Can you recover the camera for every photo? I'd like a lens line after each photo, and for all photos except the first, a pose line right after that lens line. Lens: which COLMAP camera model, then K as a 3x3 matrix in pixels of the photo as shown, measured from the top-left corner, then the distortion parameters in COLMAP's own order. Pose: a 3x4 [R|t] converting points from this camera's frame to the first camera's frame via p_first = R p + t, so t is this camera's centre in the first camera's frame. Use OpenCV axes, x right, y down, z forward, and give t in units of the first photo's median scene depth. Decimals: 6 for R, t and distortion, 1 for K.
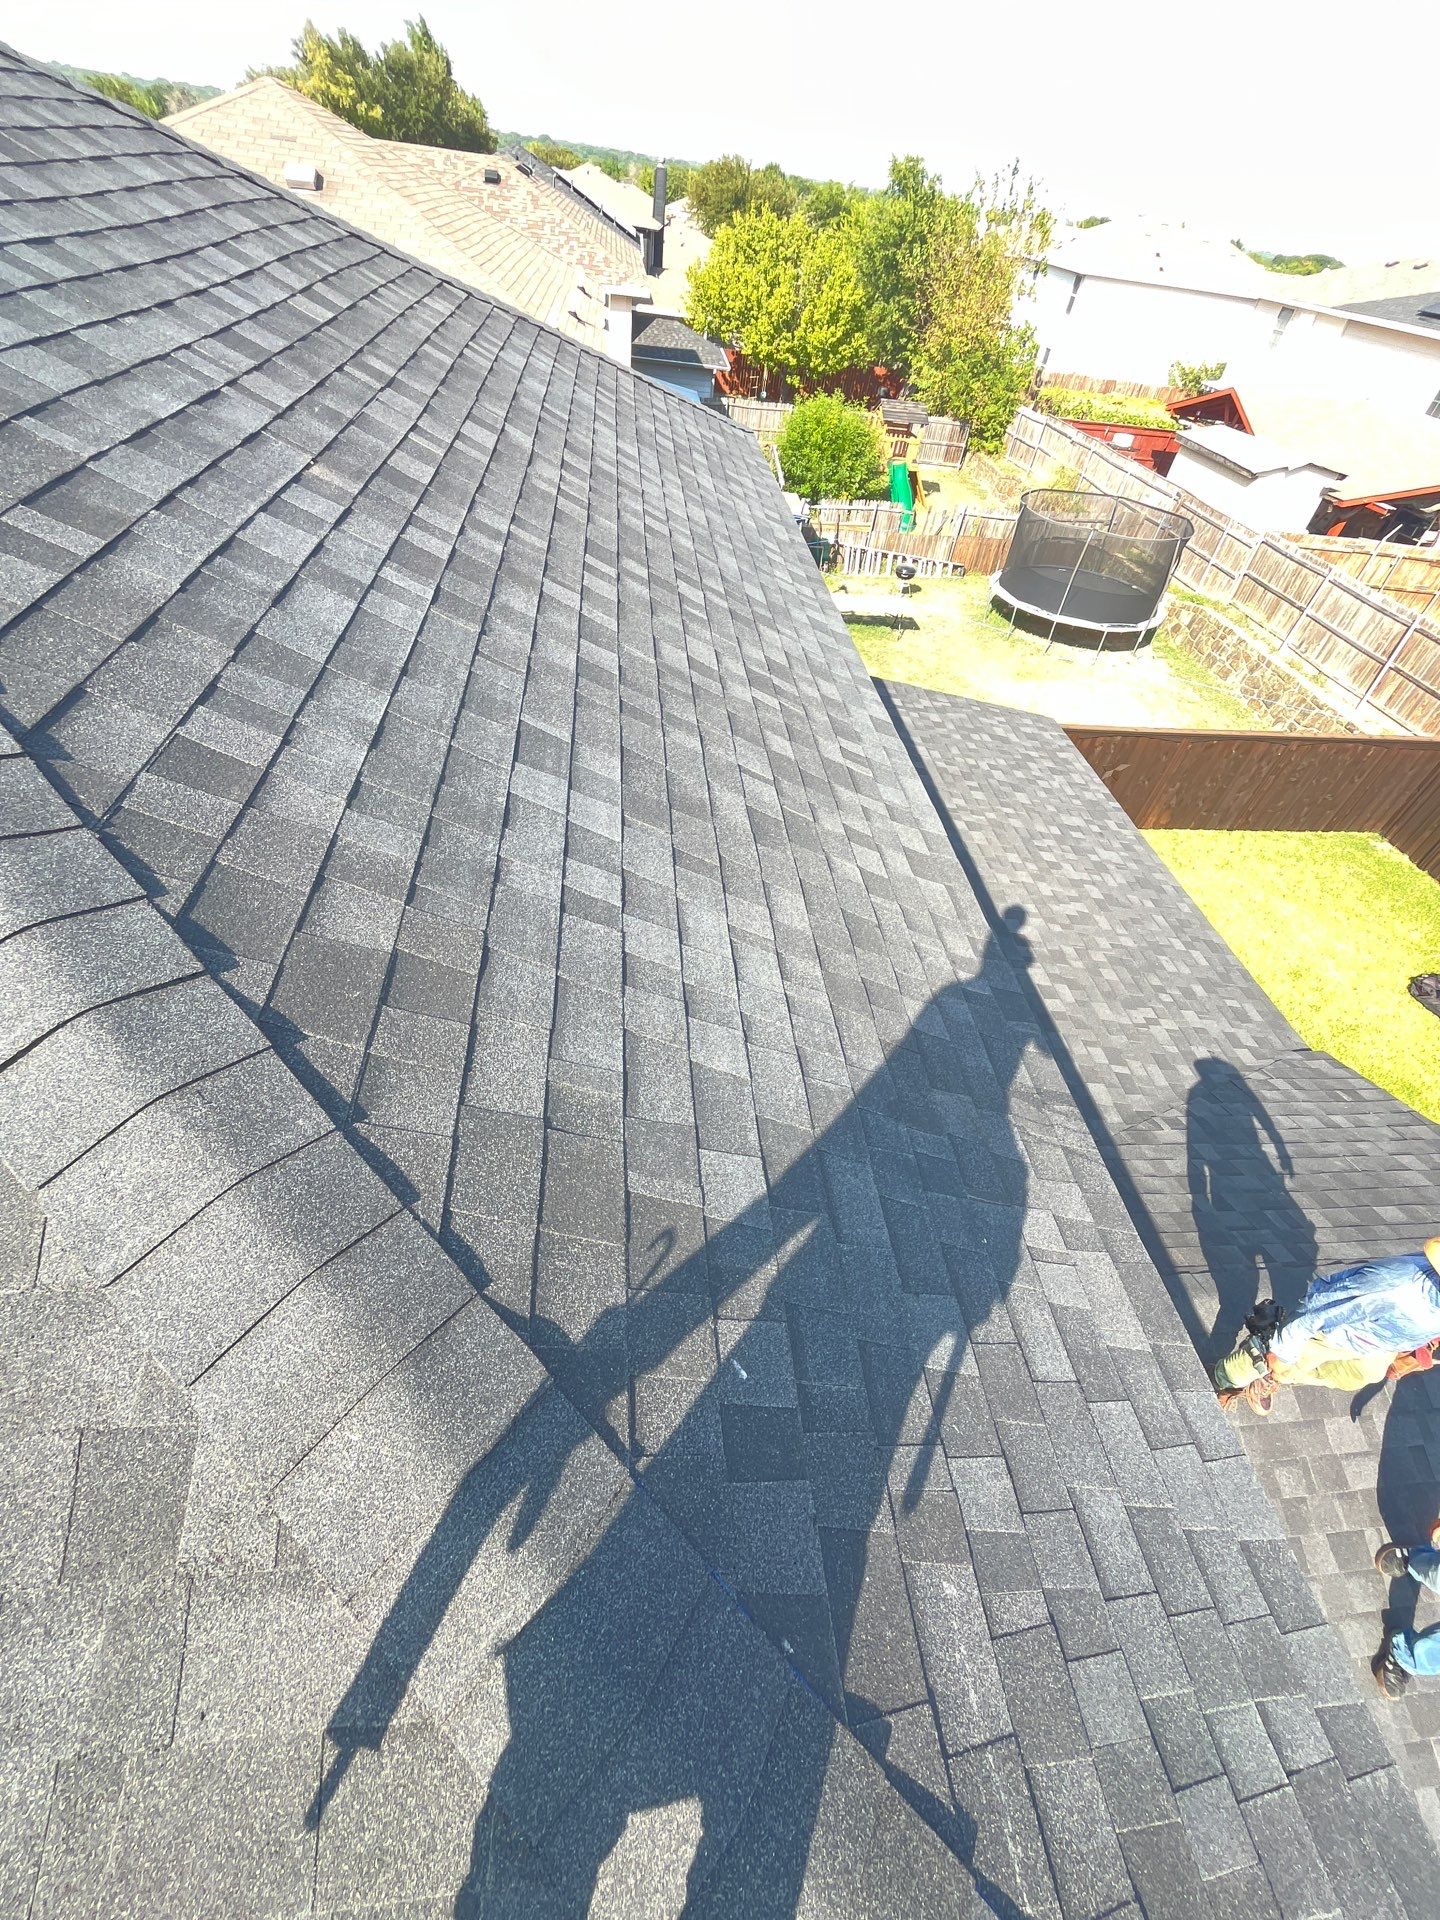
lens RADIAL K [[777.0, 0, 719.8], [0, 777.0, 953.9], [0, 0, 1]] dist [-0.003010, -0.000588]
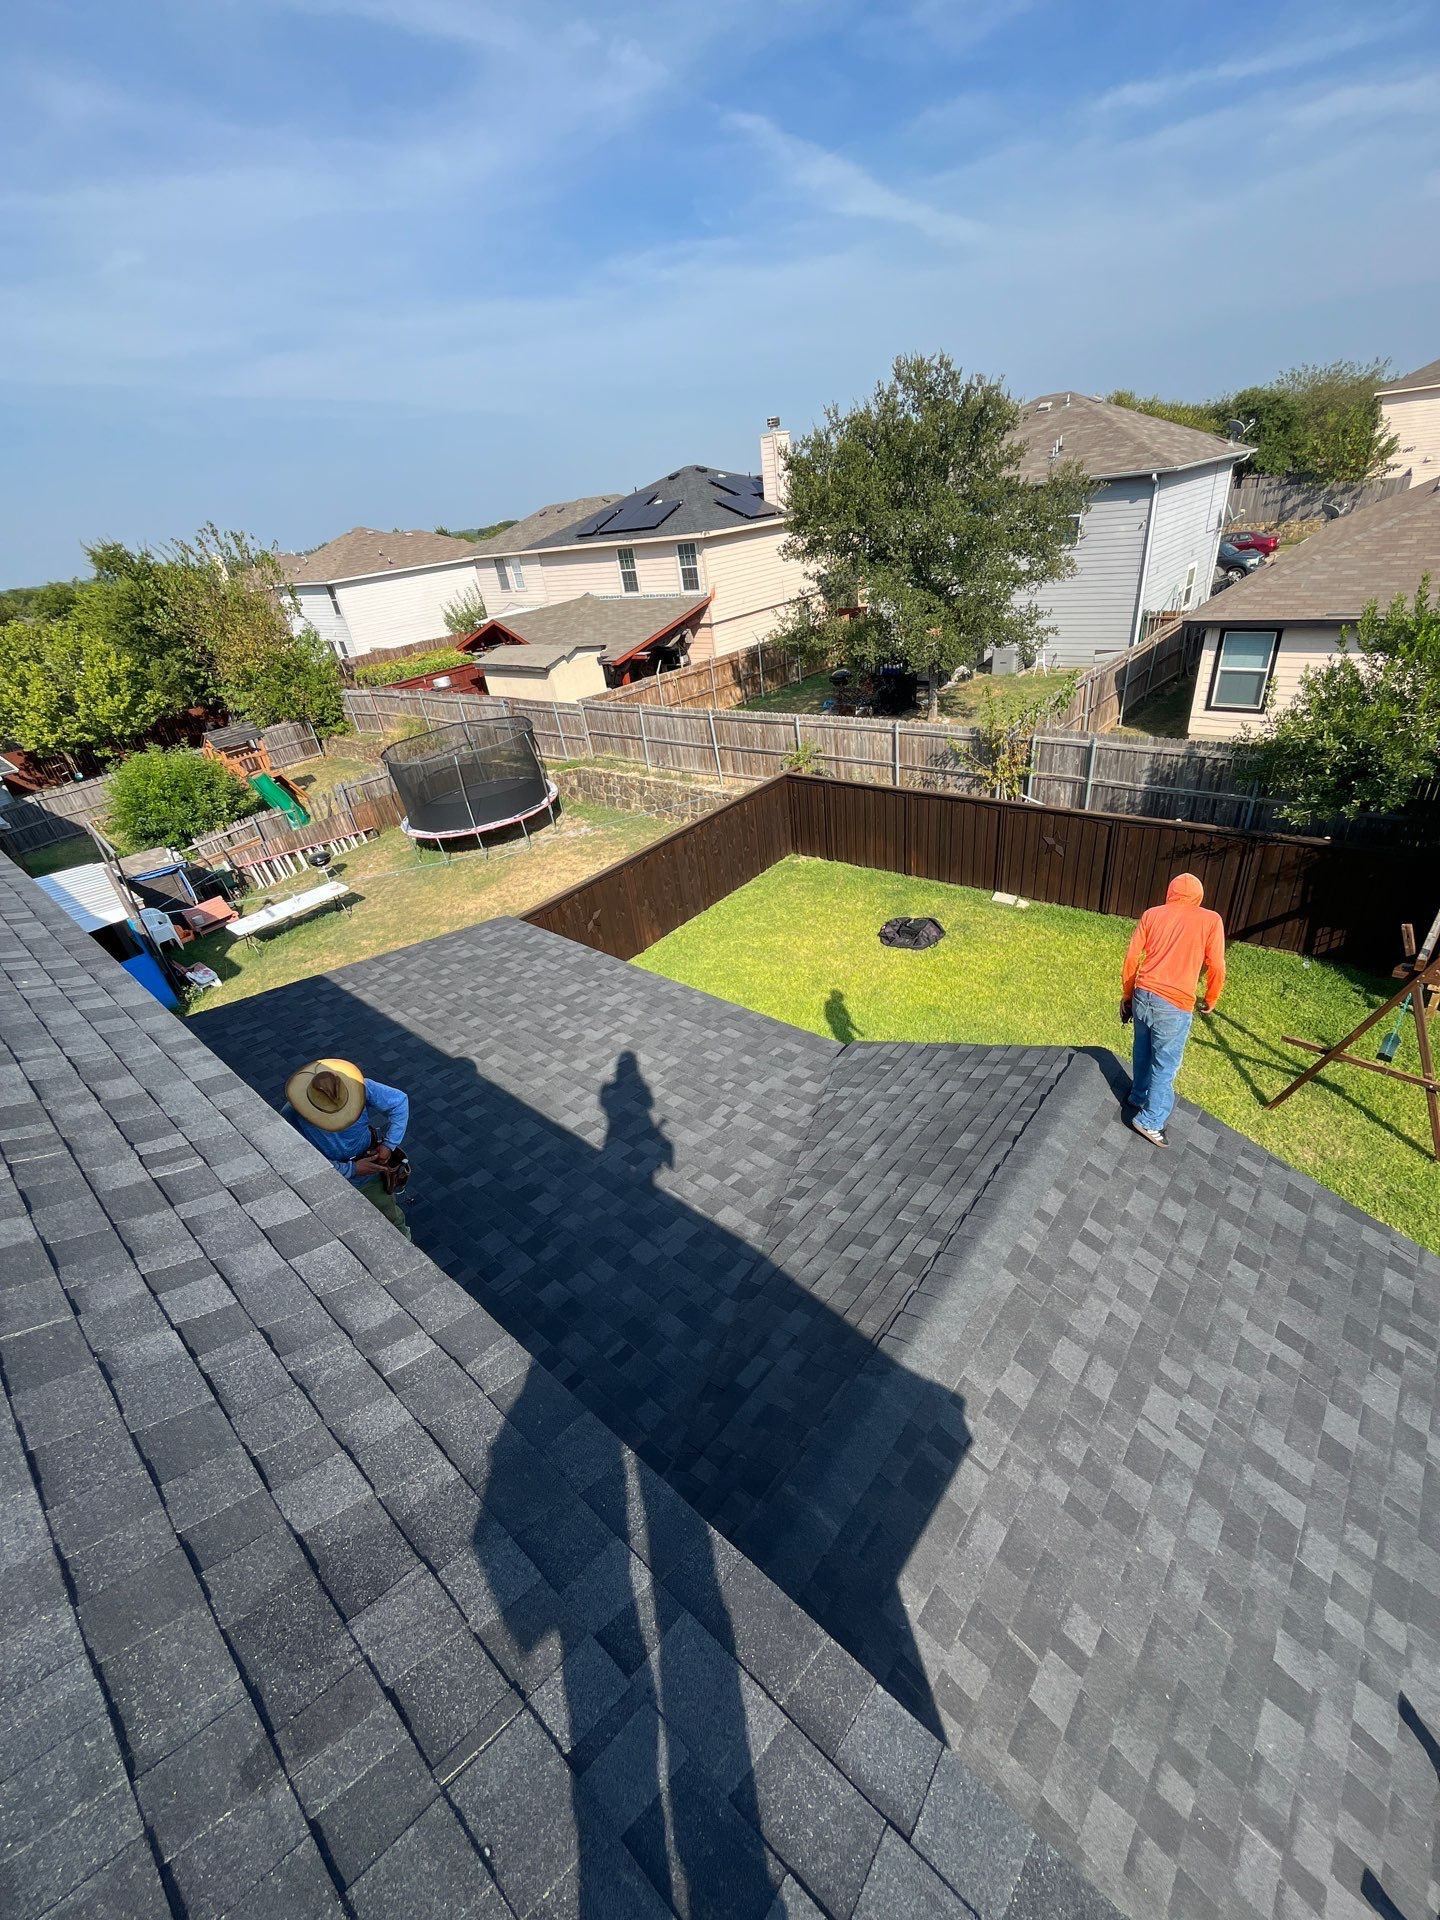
lens RADIAL K [[777.0, 0, 724.4], [0, 777.0, 953.2], [0, 0, 1]] dist [-0.003010, -0.000588]
pose [[0.699322, -0.511368, 0.499452, 0.255079], [0.624110, 0.777446, -0.077871, -0.006907], [-0.348476, 0.366170, 0.862835, 0.071664]]
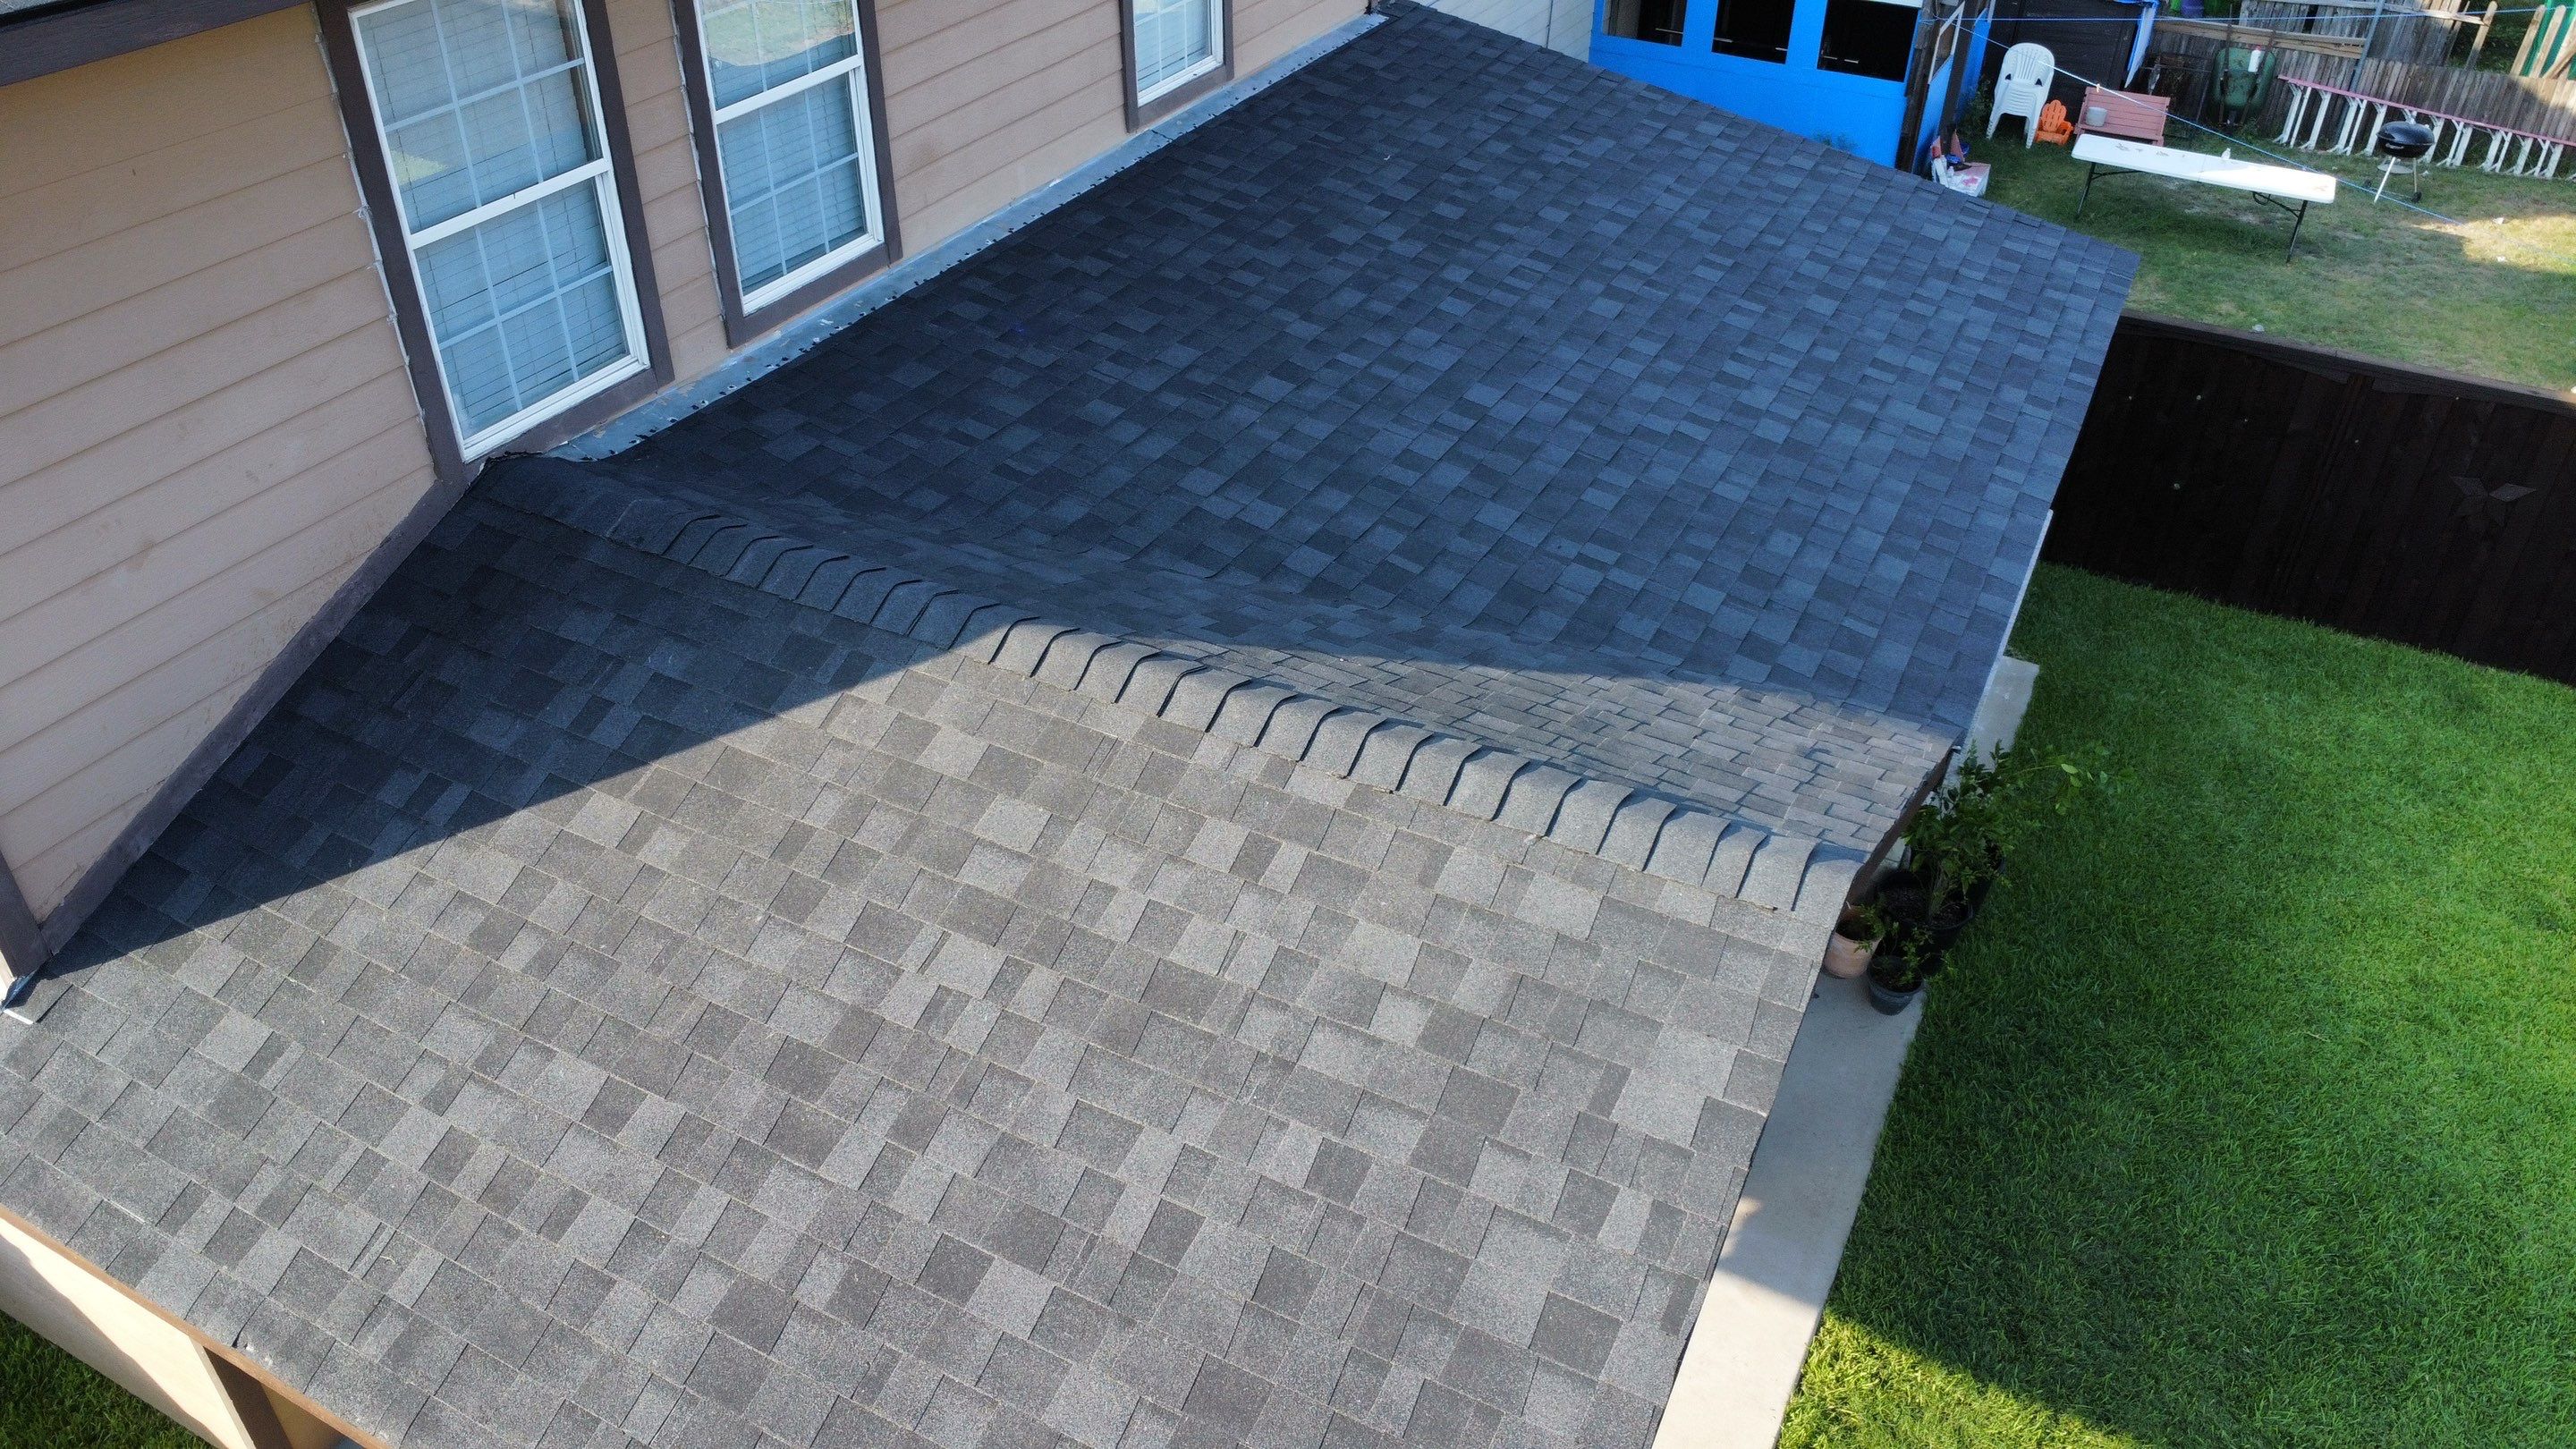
lens RADIAL K [[1883.2, 0, 1263.4], [0, 1883.2, 740.0], [0, 0, 1]] dist [-0.013817, -0.029175]
pose [[0.830917, 0.248346, -0.497896, 1.795372], [-0.343219, 0.933099, -0.107362, 0.703644], [0.437924, 0.260096, 0.860565, -0.192116]]
